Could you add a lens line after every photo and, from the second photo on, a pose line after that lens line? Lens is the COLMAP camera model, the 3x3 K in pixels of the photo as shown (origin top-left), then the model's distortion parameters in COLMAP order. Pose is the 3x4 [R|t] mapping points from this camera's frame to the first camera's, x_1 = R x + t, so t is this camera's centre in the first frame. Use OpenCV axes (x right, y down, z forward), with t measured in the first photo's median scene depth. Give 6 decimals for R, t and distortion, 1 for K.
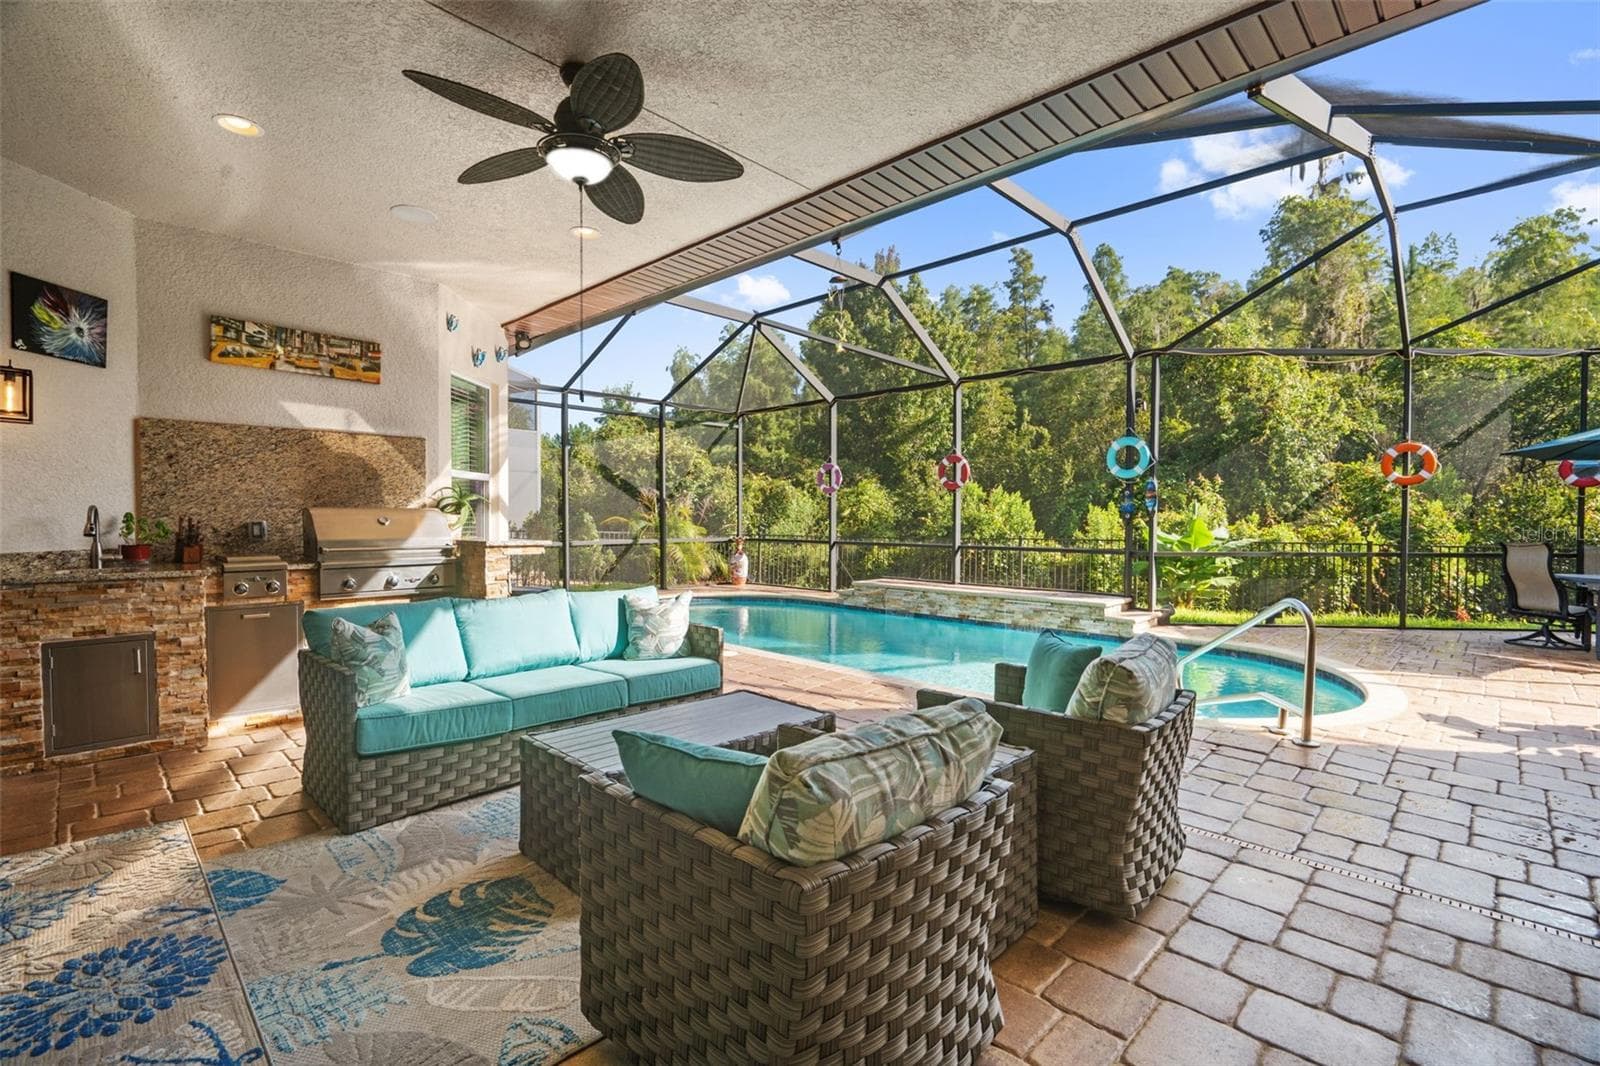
lens RADIAL K [[710.8, 0, 796.4], [0, 710.8, 532.0], [0, 0, 1]] dist [0.001255, -0.000140]
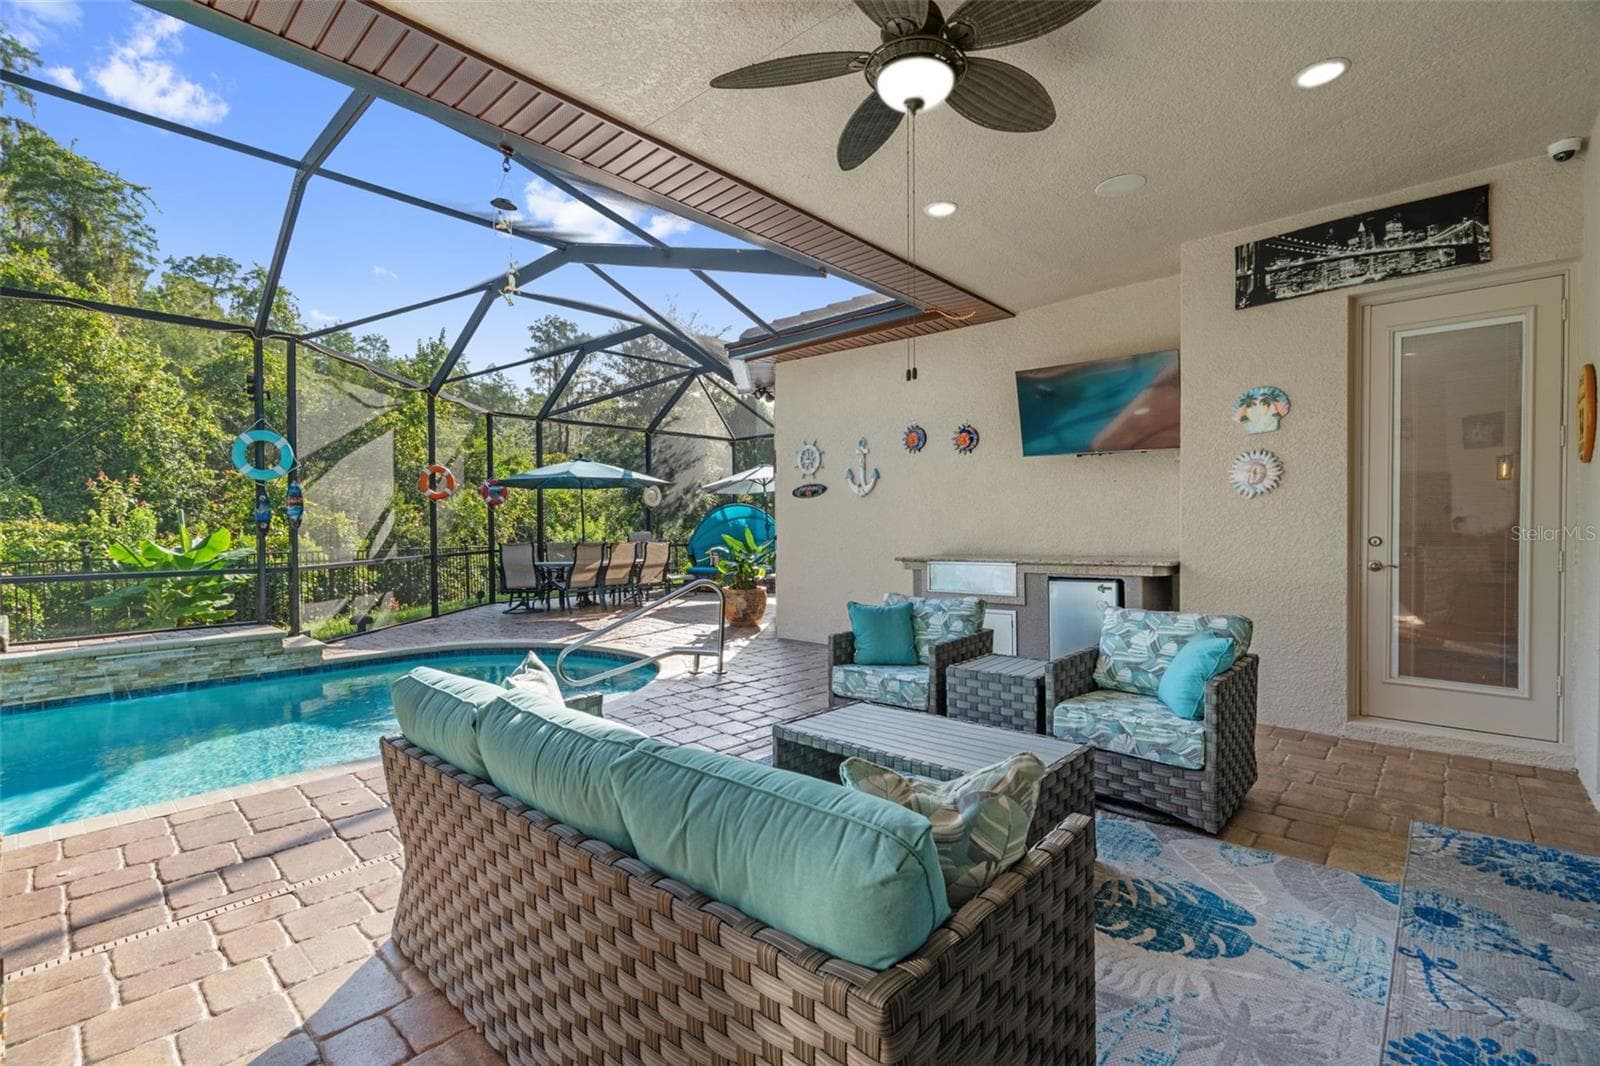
lens RADIAL K [[710.8, 0, 796.4], [0, 710.8, 533.2], [0, 0, 1]] dist [0.001255, -0.000140]
pose [[-0.035410, -0.013031, 0.999288, -0.455802], [0.024955, 0.999592, 0.013920, -0.011991], [-0.999061, 0.025430, -0.035071, 0.484957]]
